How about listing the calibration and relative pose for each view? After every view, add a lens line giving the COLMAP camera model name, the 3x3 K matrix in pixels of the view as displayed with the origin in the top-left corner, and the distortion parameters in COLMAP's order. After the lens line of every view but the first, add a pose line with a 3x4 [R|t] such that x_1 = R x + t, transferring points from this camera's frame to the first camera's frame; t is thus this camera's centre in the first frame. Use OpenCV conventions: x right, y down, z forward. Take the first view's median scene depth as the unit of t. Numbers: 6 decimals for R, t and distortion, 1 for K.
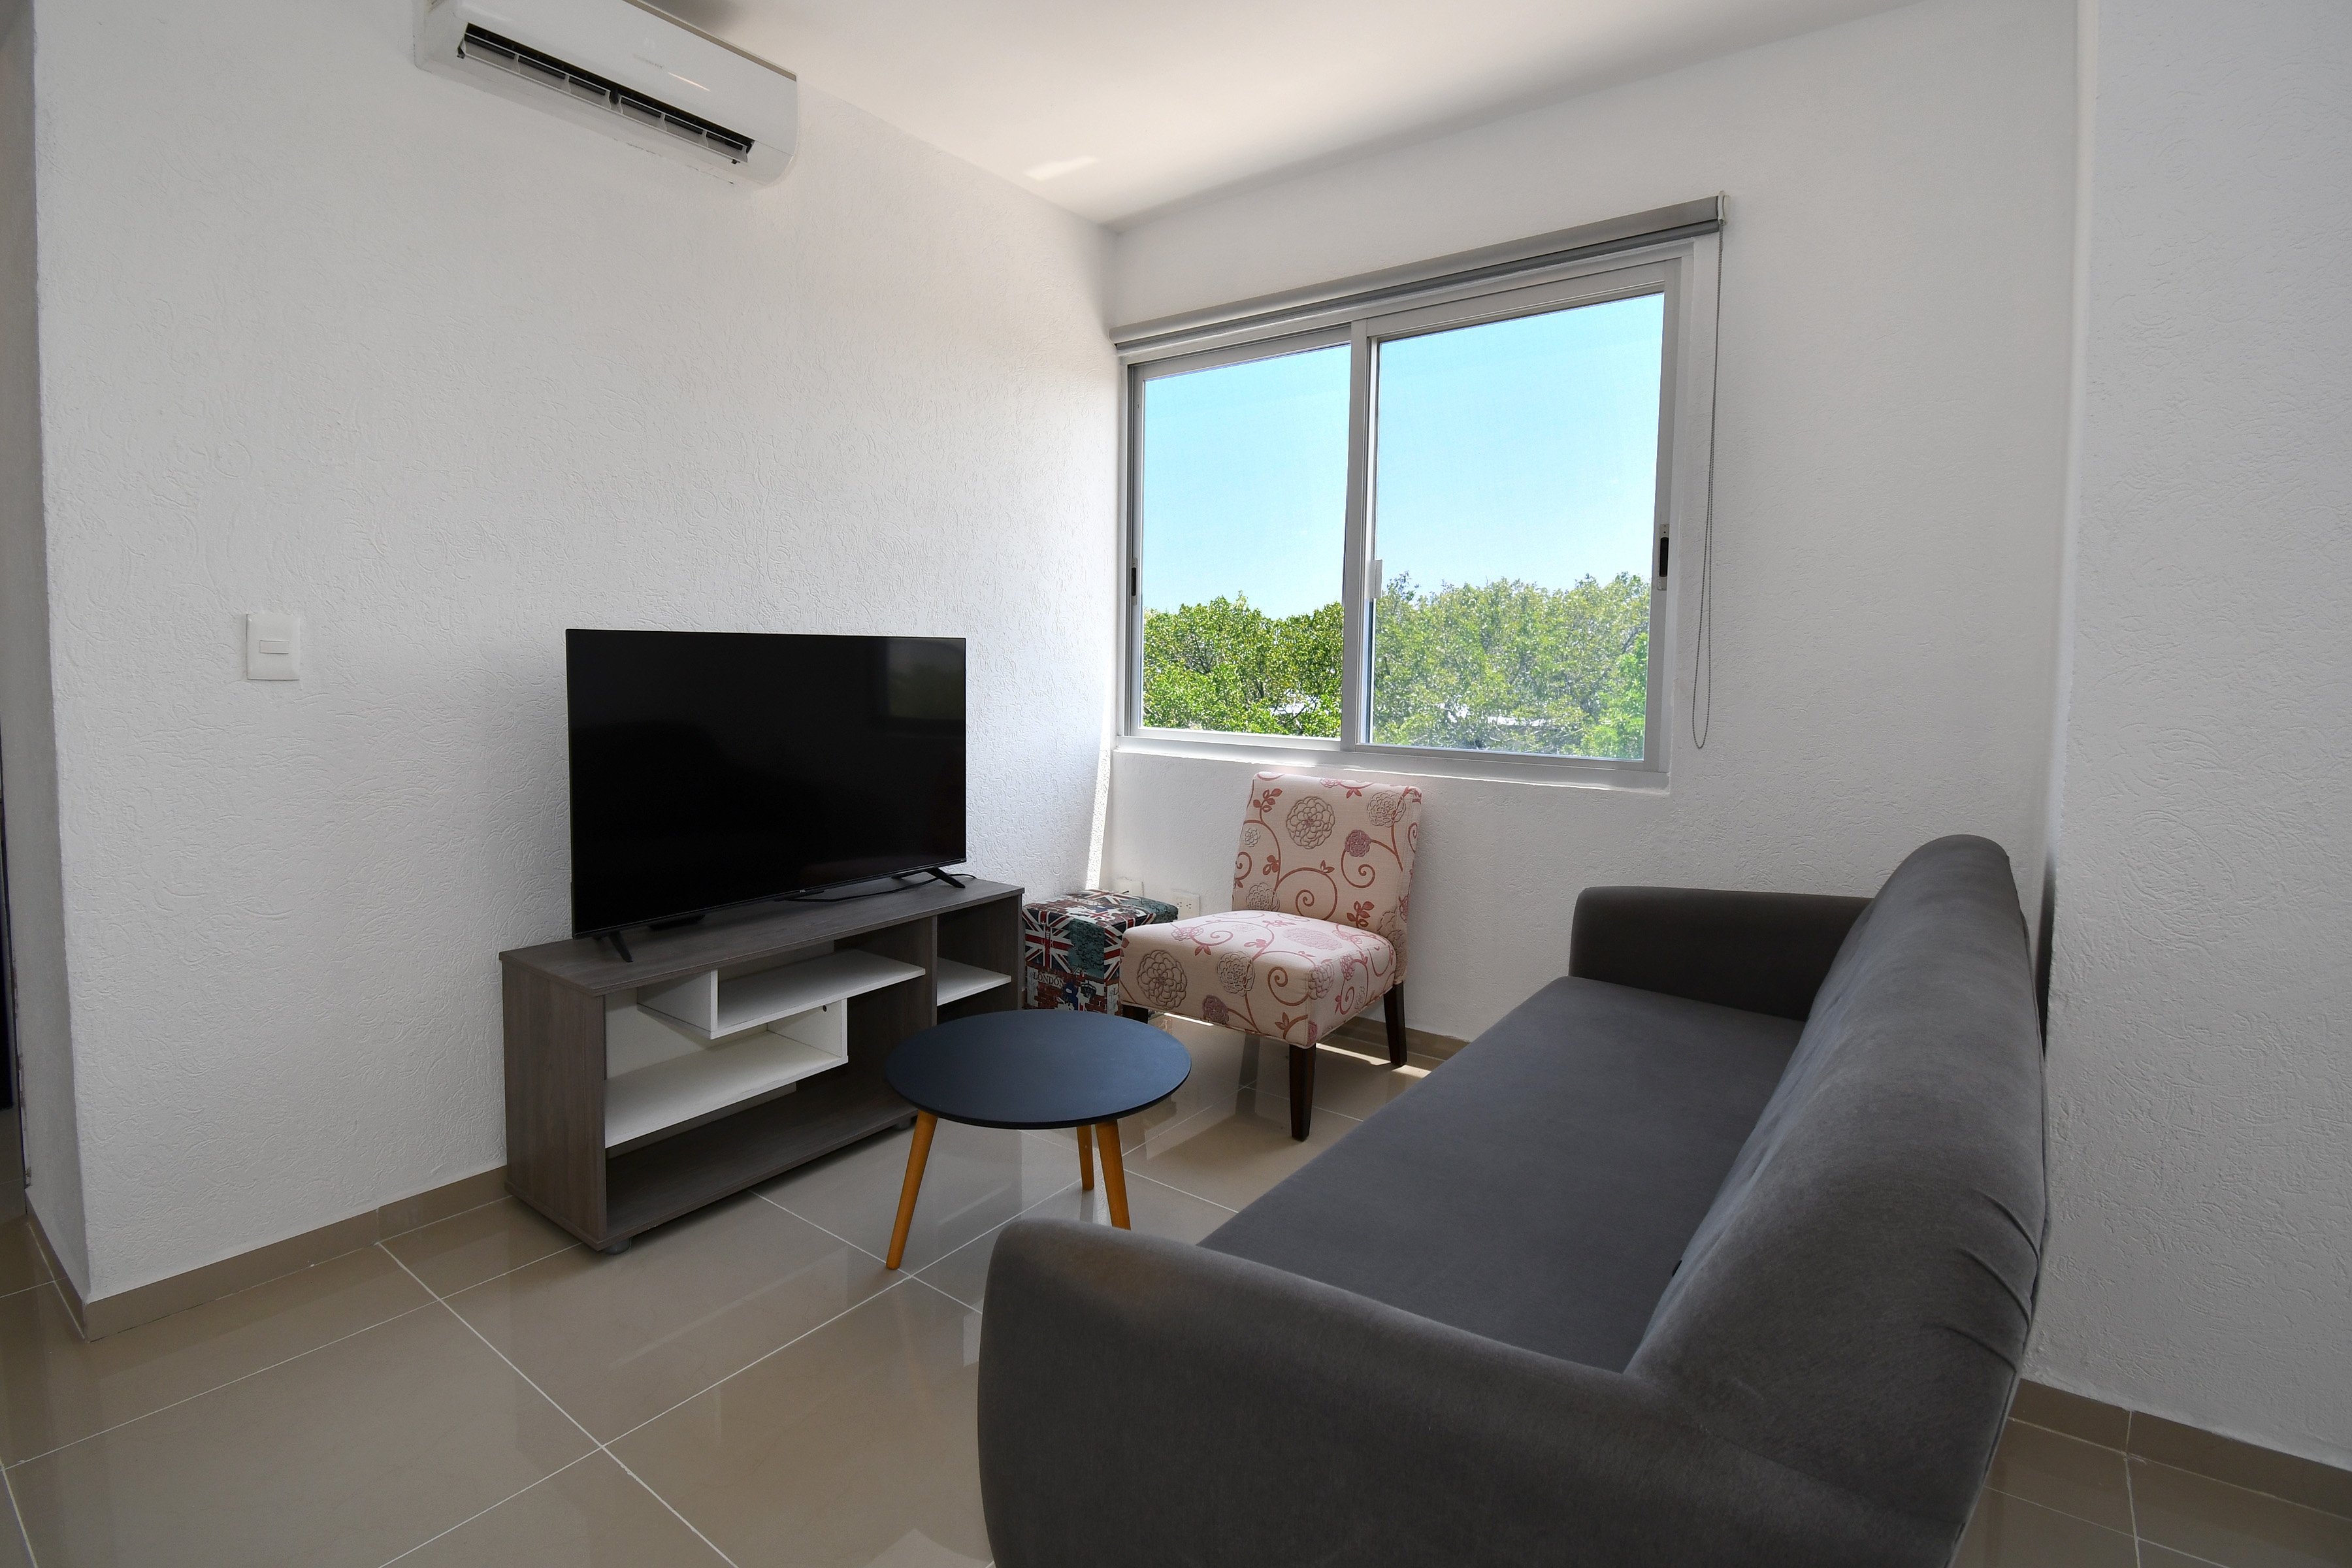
lens RADIAL K [[1106.5, 0, 1109.6], [0, 1106.5, 728.1], [0, 0, 1]] dist [0.018653, -0.021140]
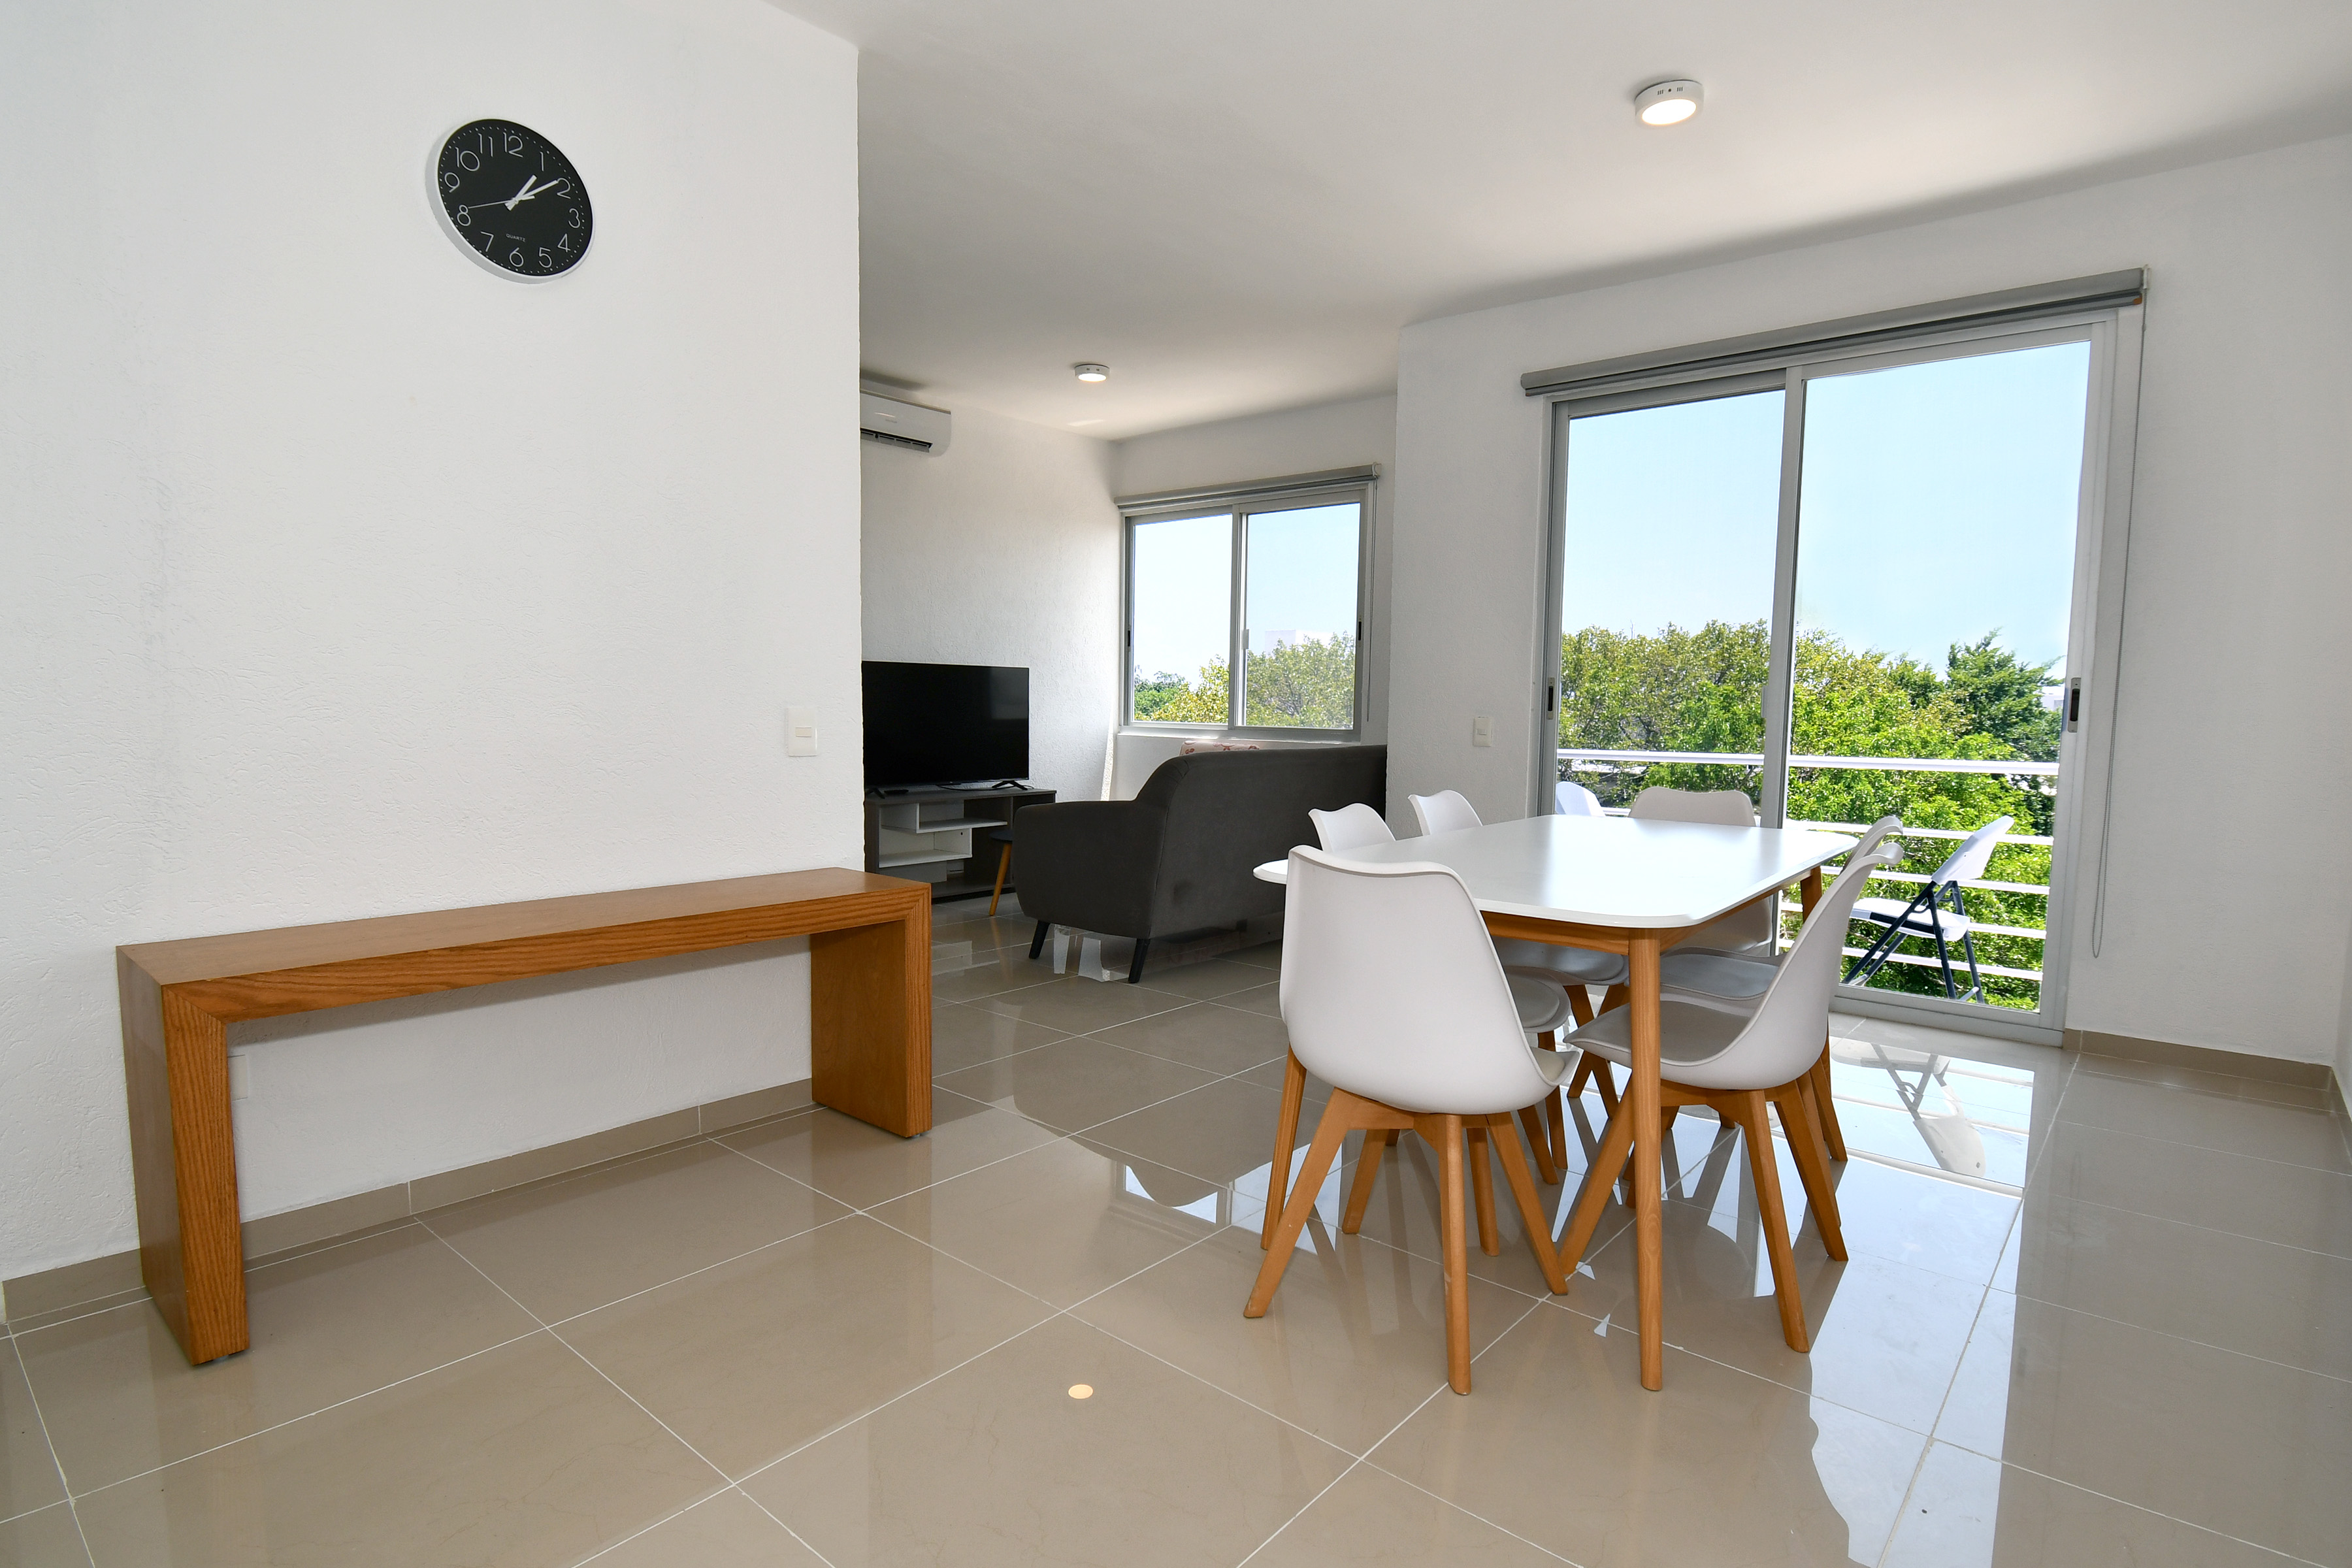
lens RADIAL K [[1197.6, 0, 1199.7], [0, 1197.6, 806.5], [0, 0, 1]] dist [0.021222, -0.029082]
pose [[0.999556, 0.011057, -0.027674, 0.226998], [-0.010501, 0.999742, 0.020149, 0.116499], [0.027890, -0.019849, 0.999414, -1.096354]]
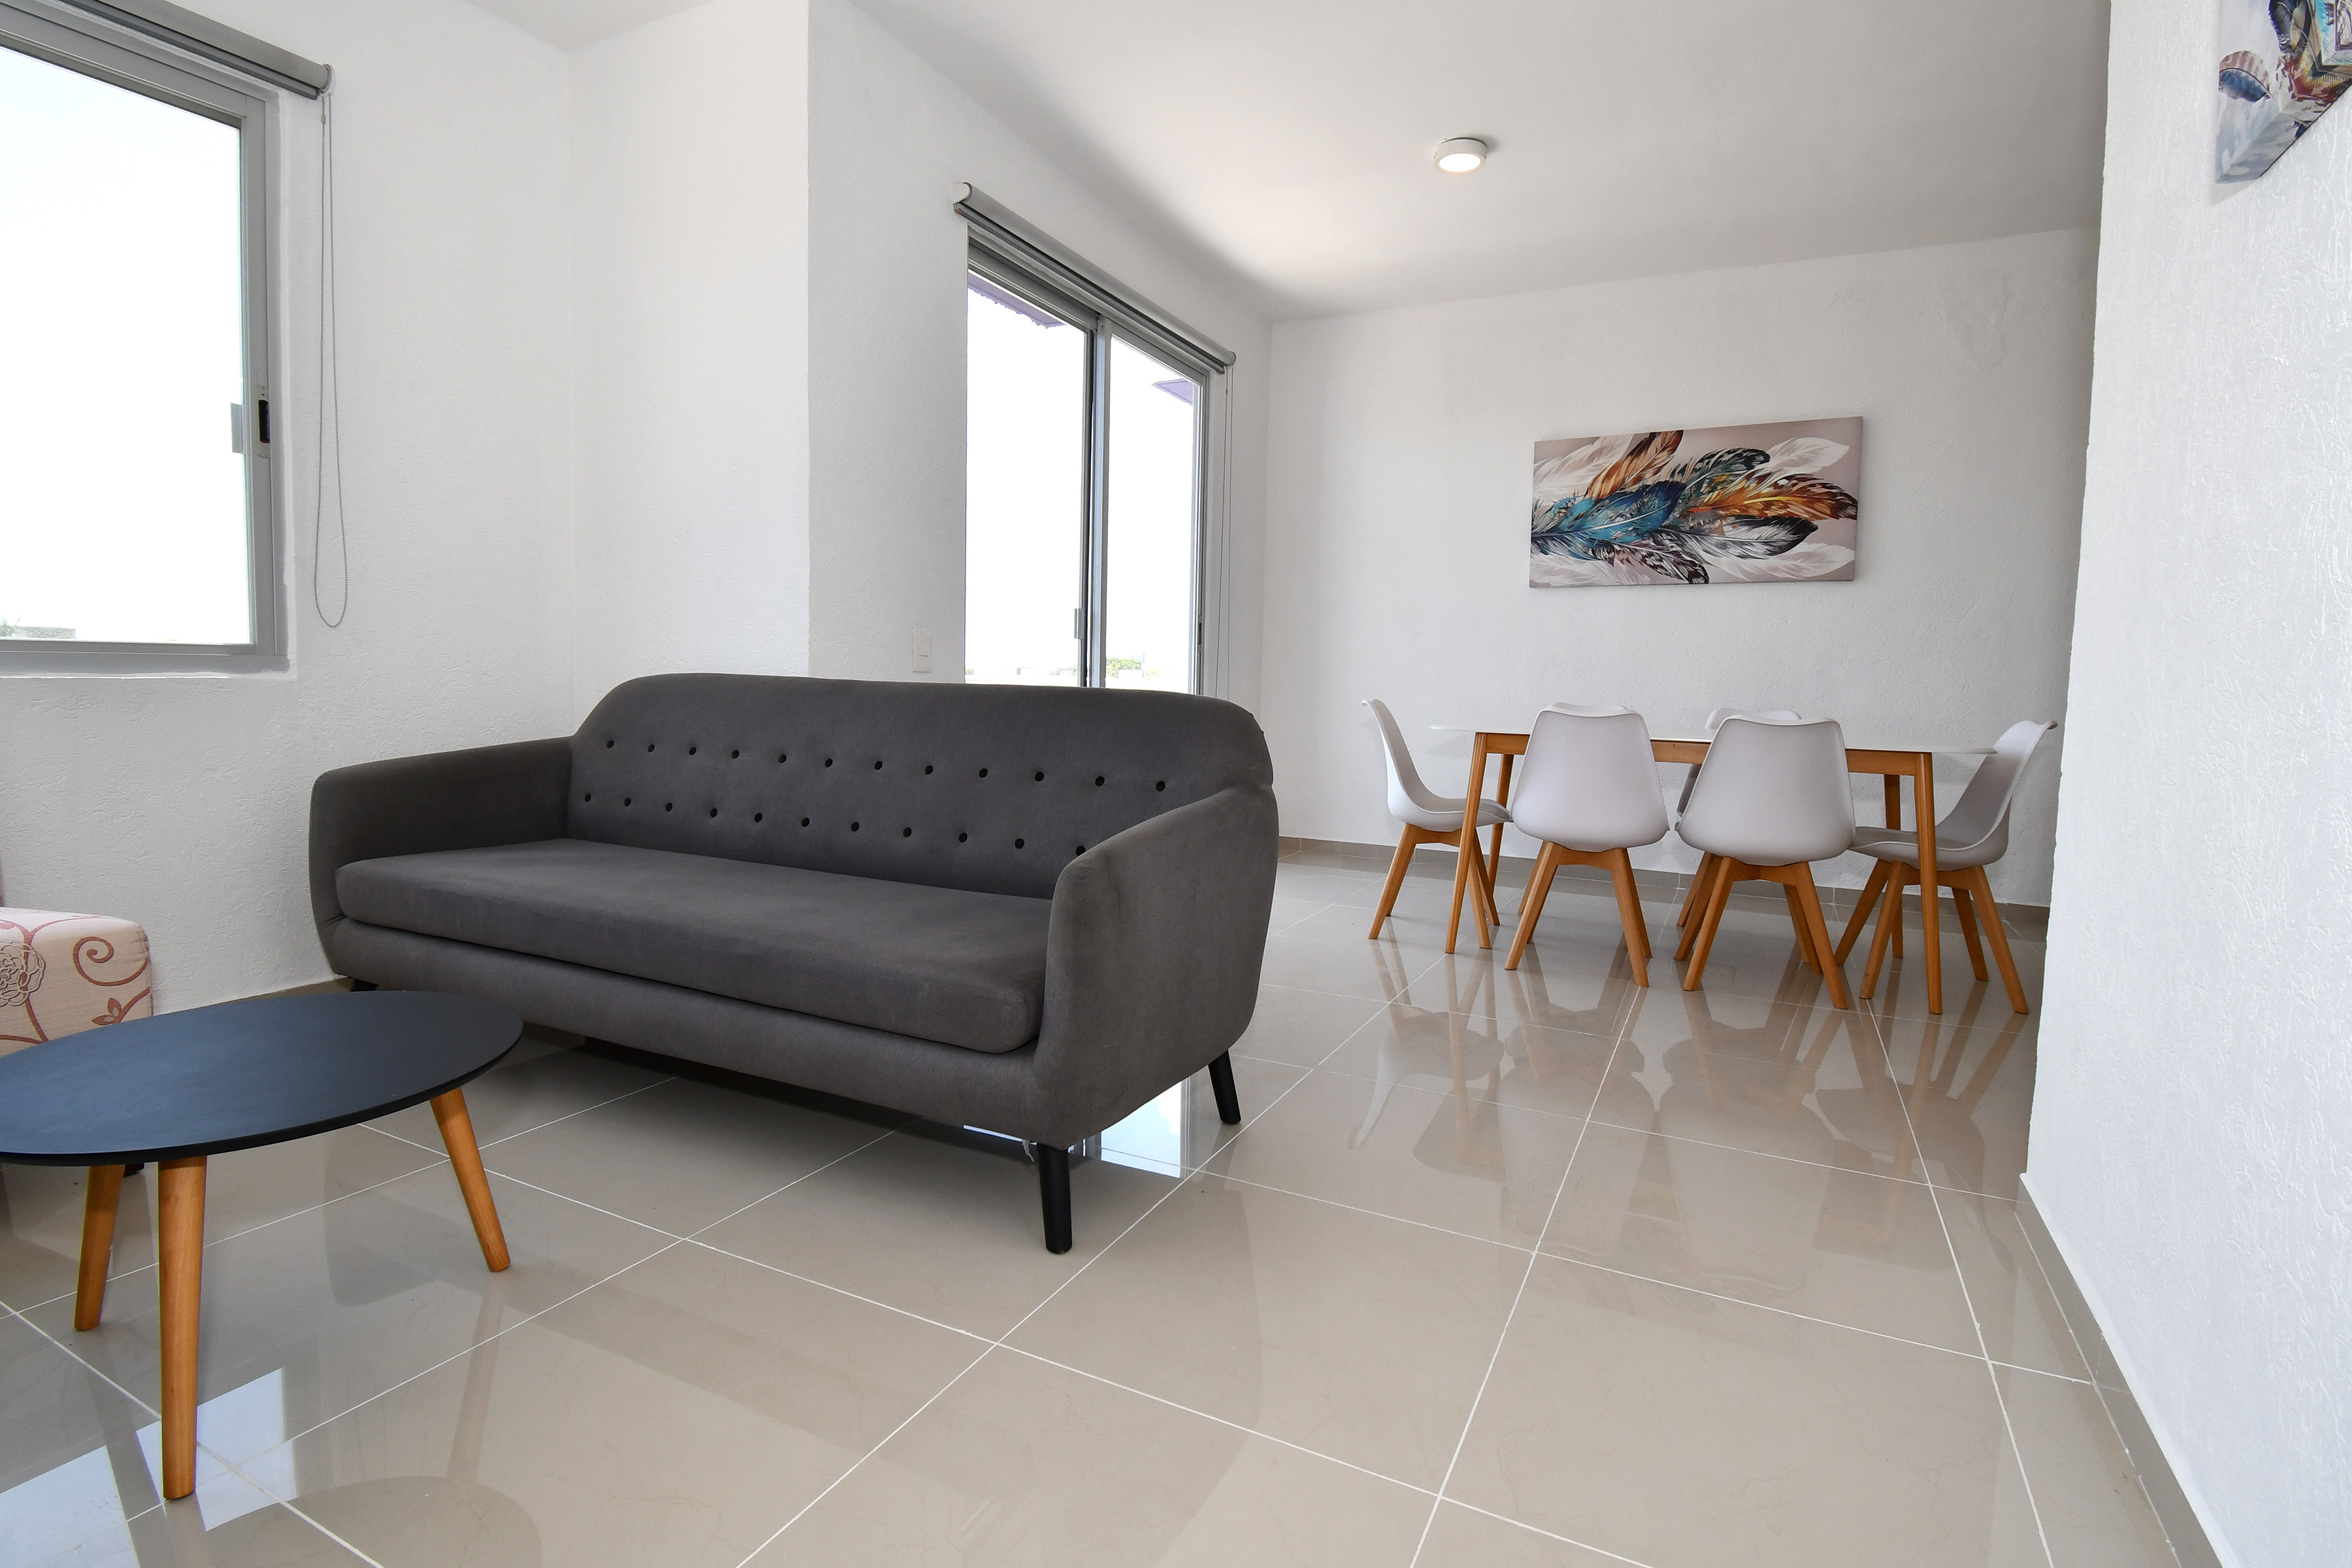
lens RADIAL K [[1127.7, 0, 1217.7], [0, 1127.7, 759.9], [0, 0, 1]] dist [0.016576, -0.022778]
pose [[-0.225040, -0.087023, 0.970456, -0.530766], [0.039067, 0.994397, 0.098229, 0.056481], [-0.973566, 0.060018, -0.220379, 0.390205]]
